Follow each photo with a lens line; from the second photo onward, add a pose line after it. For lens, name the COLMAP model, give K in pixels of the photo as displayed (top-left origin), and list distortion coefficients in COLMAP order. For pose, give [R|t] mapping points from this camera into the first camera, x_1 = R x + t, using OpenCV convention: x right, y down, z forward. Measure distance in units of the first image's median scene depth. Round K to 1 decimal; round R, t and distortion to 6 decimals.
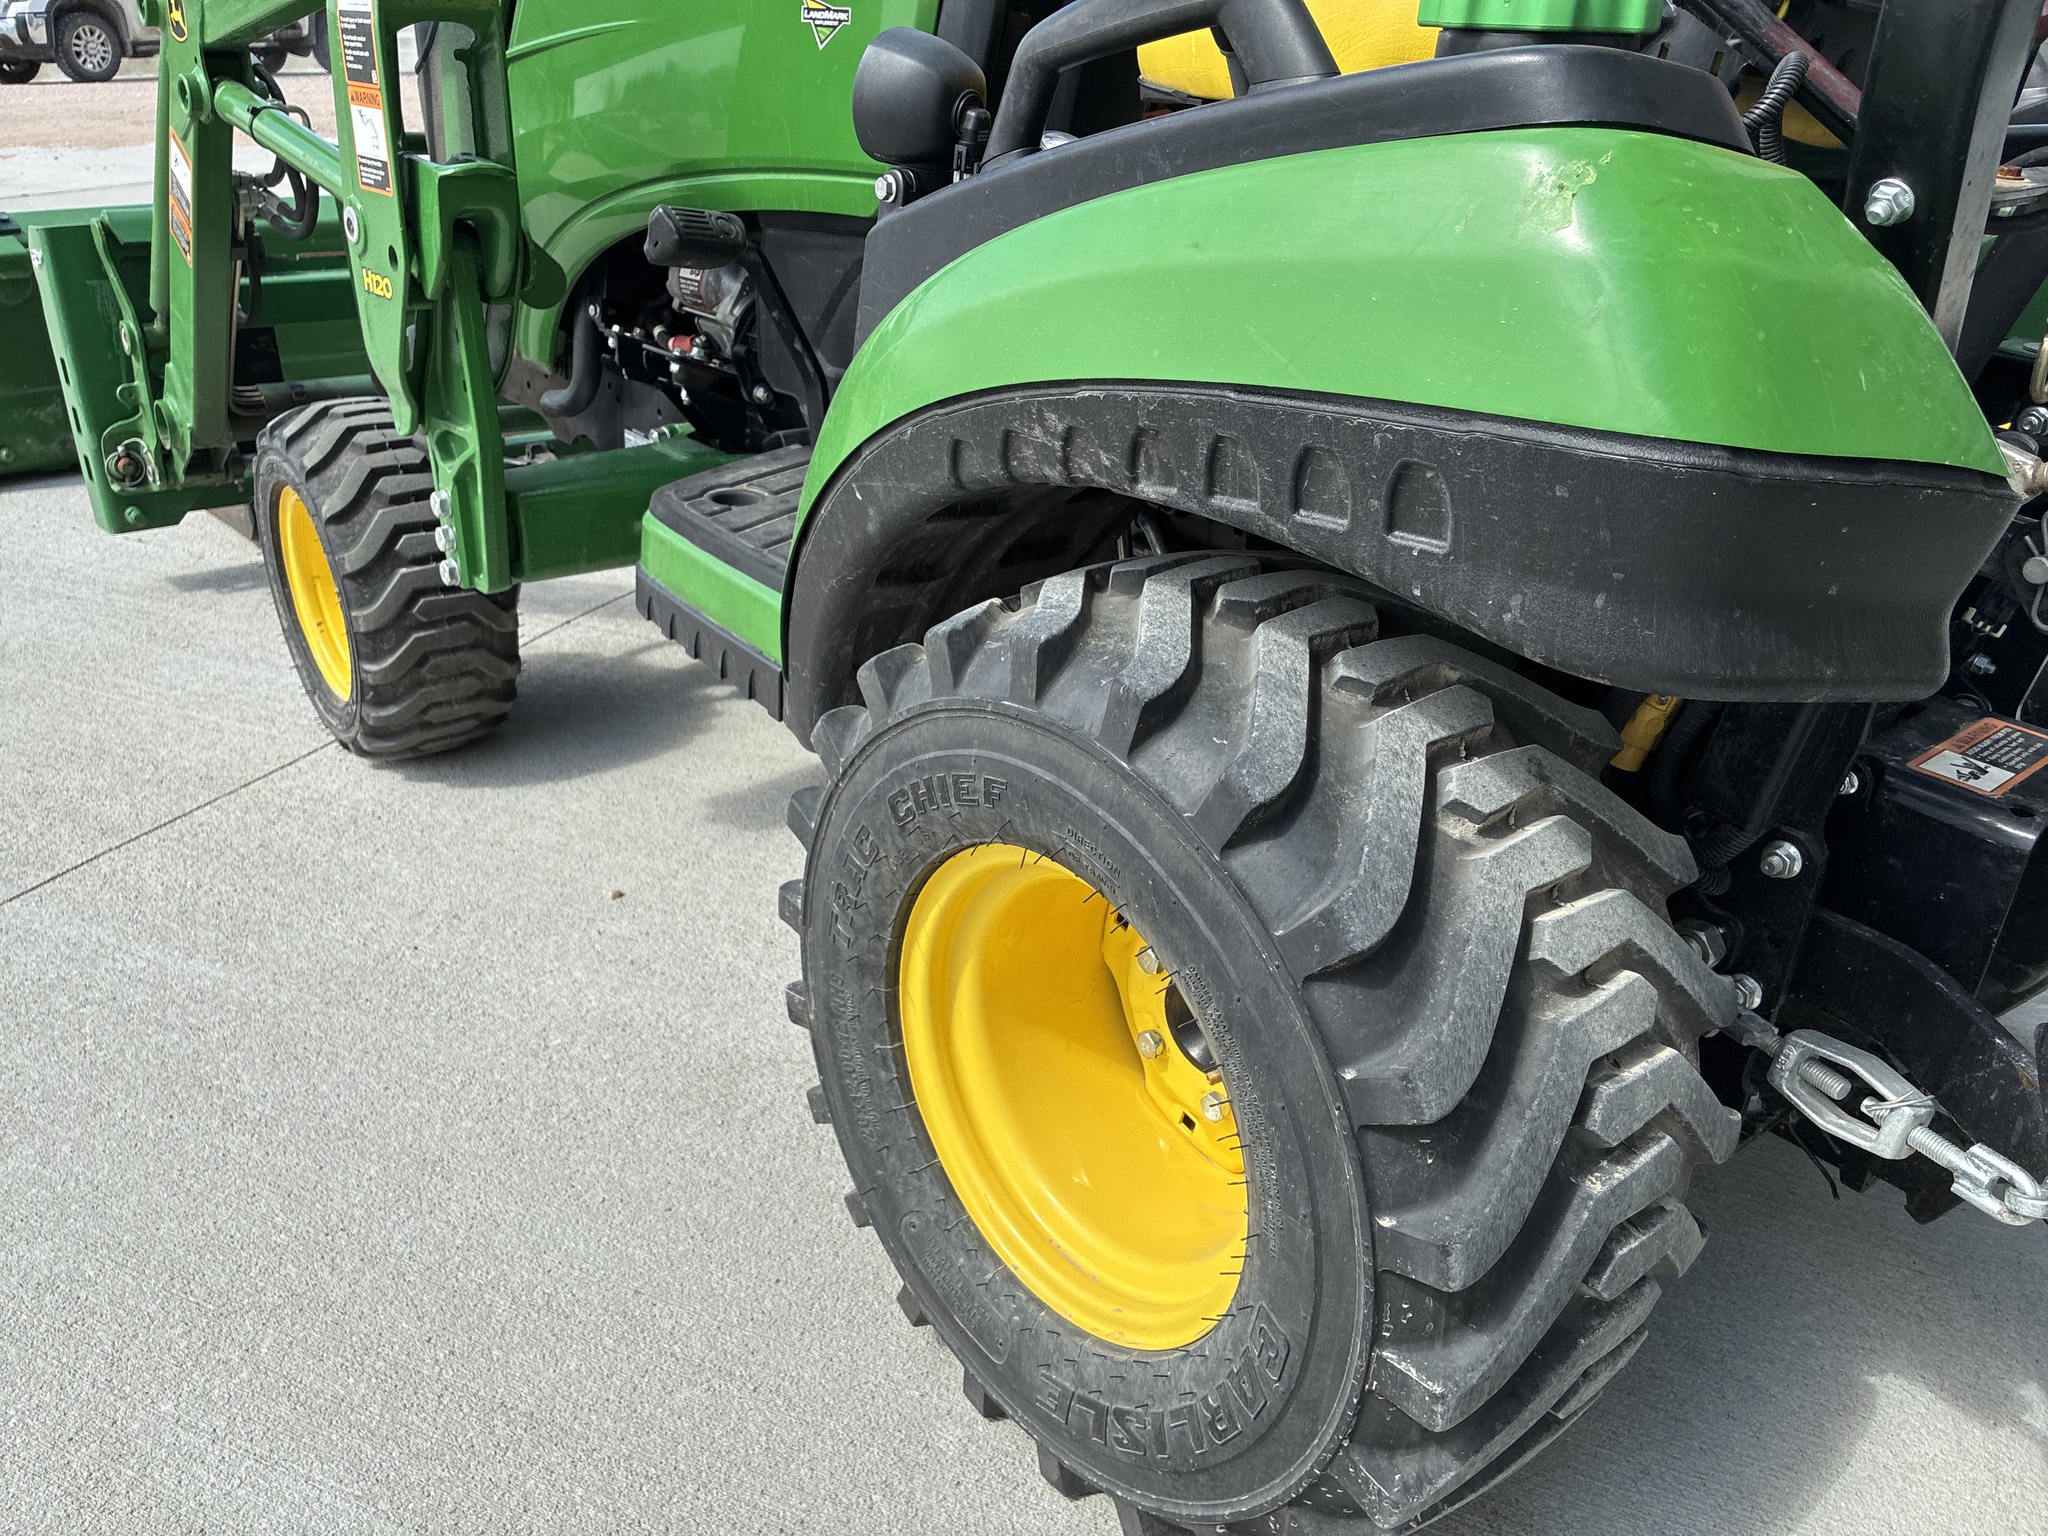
lens RADIAL K [[1543.7, 0, 1041.0], [0, 1543.7, 769.7], [0, 0, 1]] dist [0.070326, -0.085452]
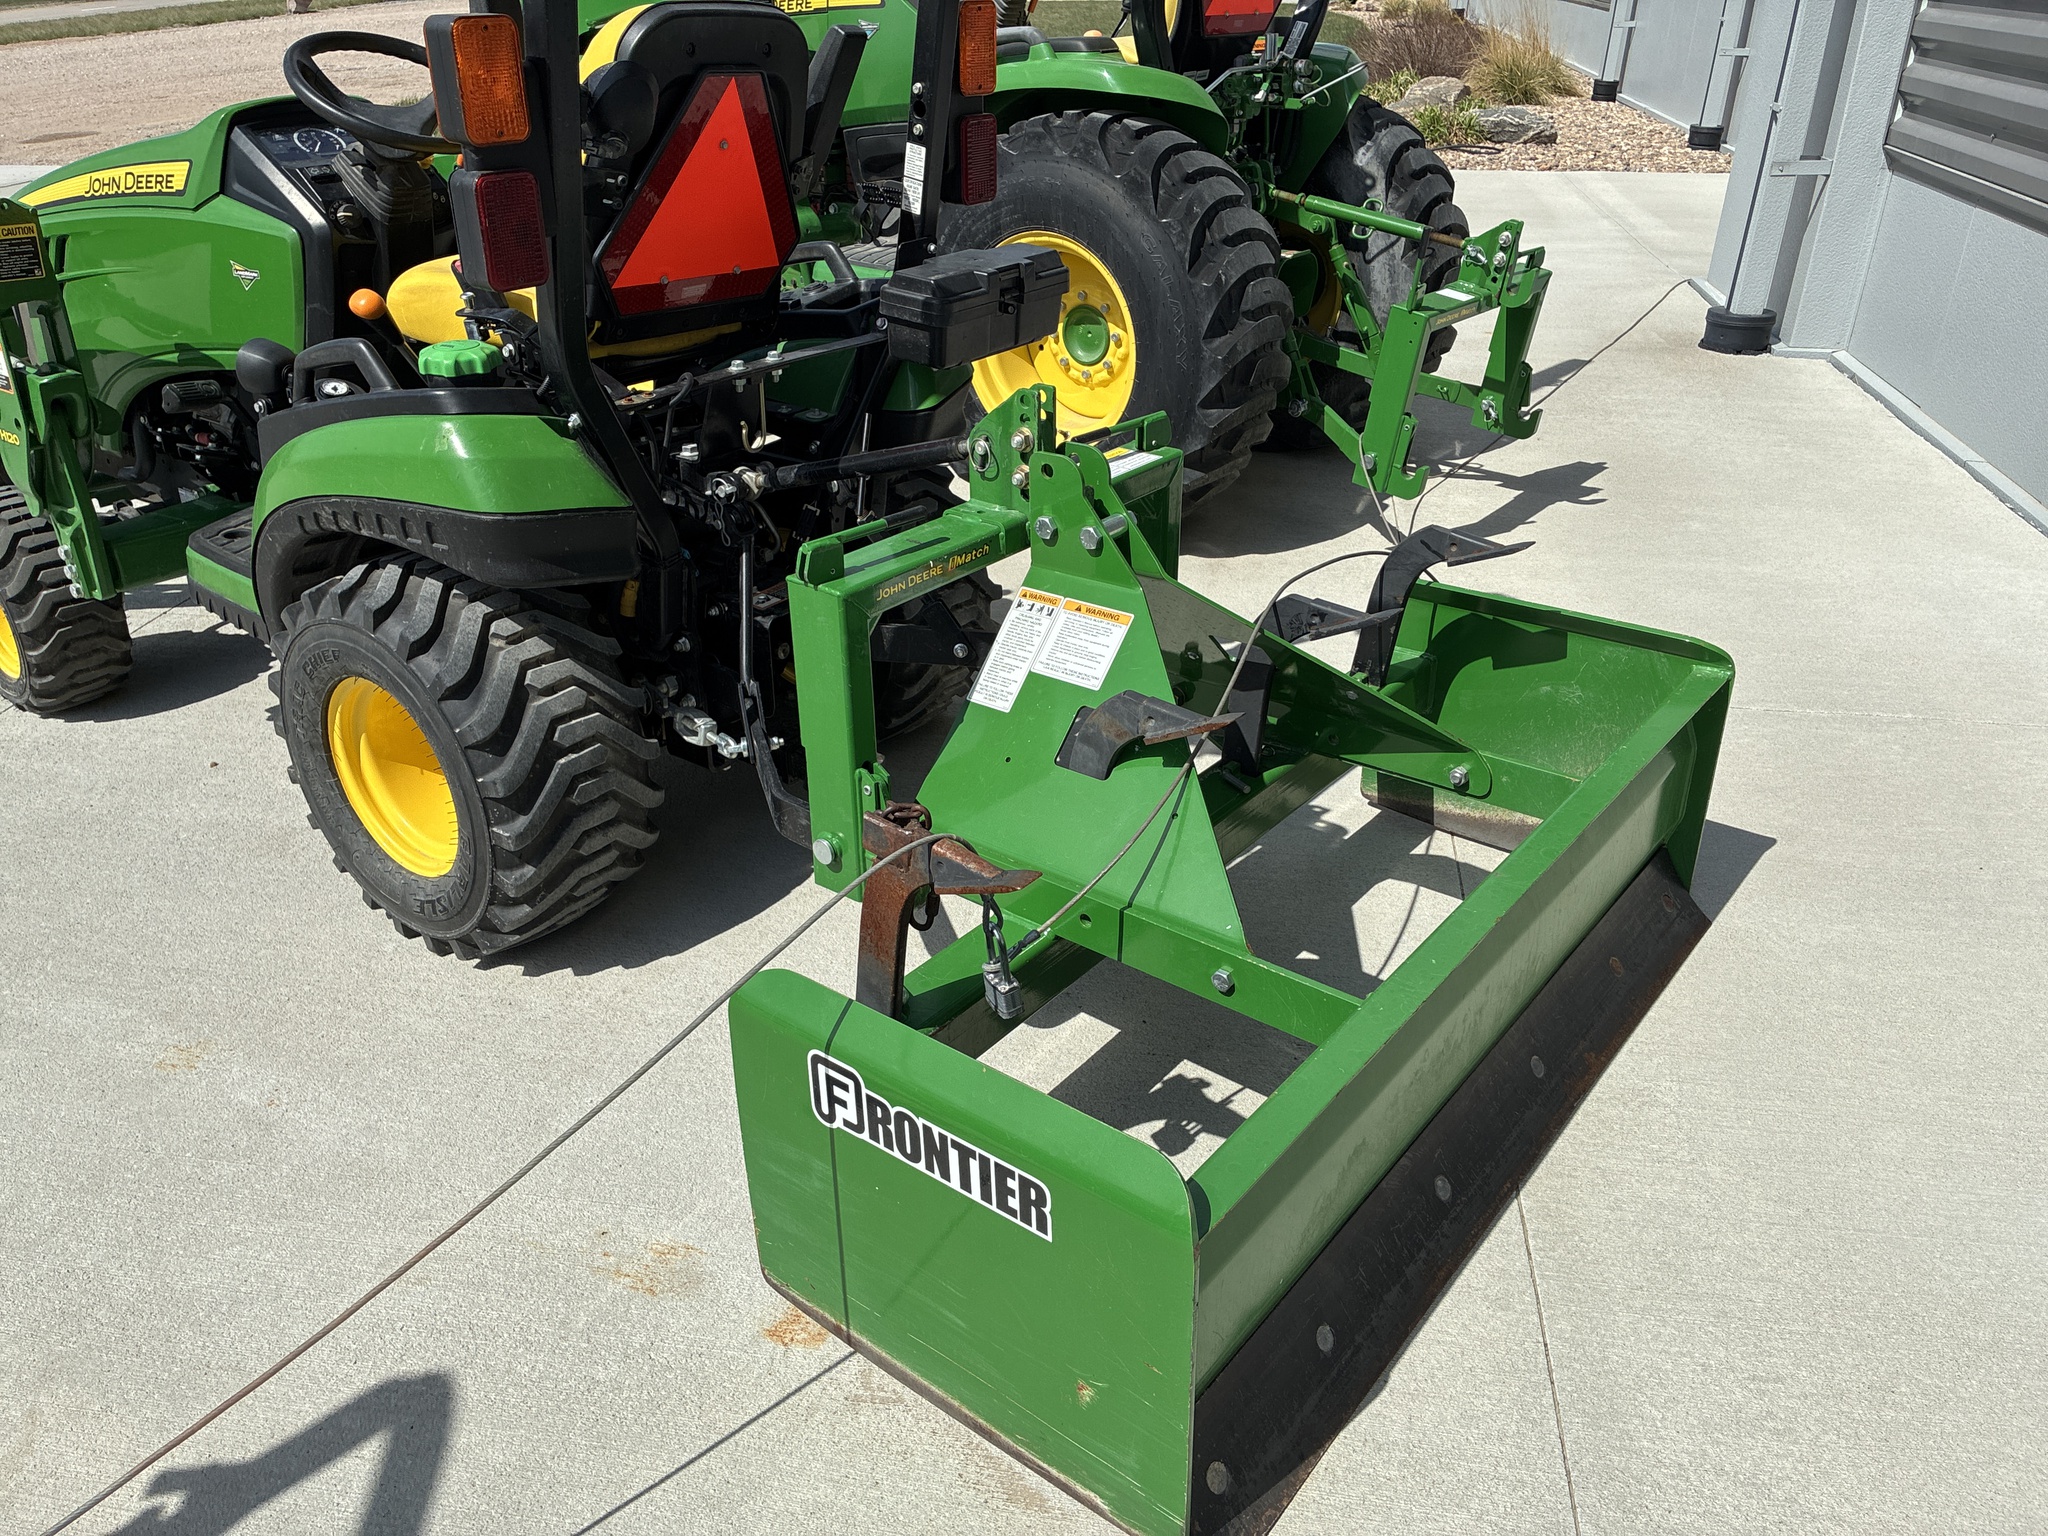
lens RADIAL K [[1566.5, 0, 1023.1], [0, 1566.5, 754.1], [0, 0, 1]] dist [0.035142, -0.001652]
pose [[0.975758, -0.140677, 0.167651, 0.398269], [0.133619, 0.989630, 0.052714, 0.123191], [-0.173328, -0.029034, 0.984436, -1.129555]]
